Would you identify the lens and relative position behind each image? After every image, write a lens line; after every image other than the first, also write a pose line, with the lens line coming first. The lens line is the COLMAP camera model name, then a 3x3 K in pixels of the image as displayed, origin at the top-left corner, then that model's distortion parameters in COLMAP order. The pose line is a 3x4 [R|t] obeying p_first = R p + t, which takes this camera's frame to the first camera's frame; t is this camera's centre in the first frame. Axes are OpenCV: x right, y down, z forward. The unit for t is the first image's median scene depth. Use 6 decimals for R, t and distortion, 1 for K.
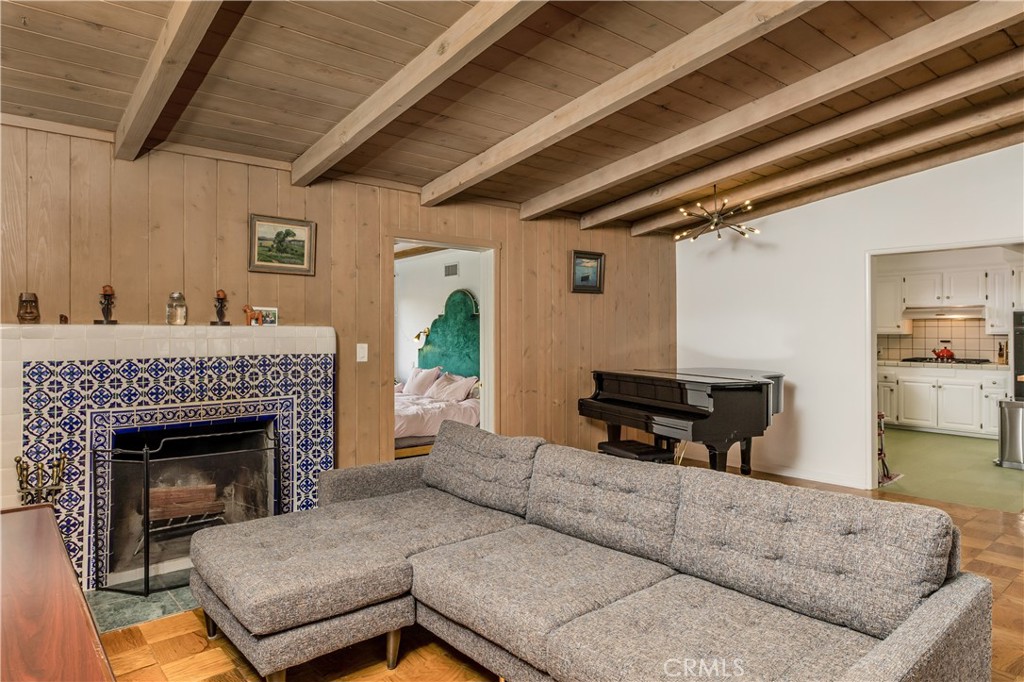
lens RADIAL K [[623.6, 0, 510.9], [0, 623.6, 334.2], [0, 0, 1]] dist [-0.000066, -0.000372]
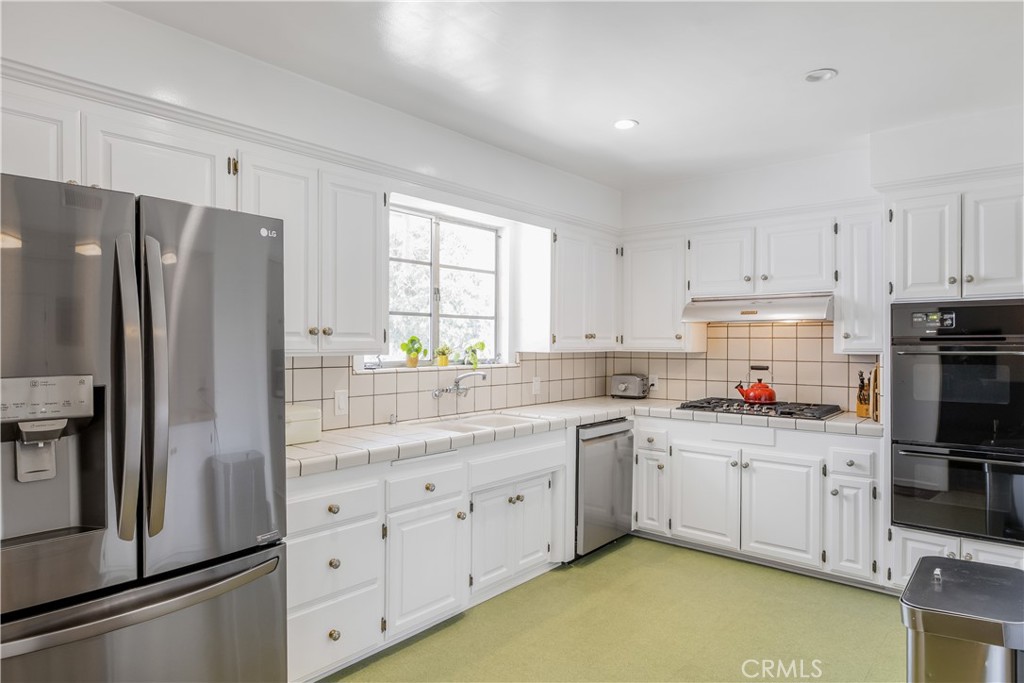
lens RADIAL K [[613.2, 0, 512.5], [0, 613.2, 346.4], [0, 0, 1]] dist [0.001372, 0.000319]
pose [[0.985898, 0.001850, 0.167338, 0.476661], [-0.002473, 0.999991, 0.003513, -0.007140], [-0.167330, -0.003877, 0.985893, 0.626007]]
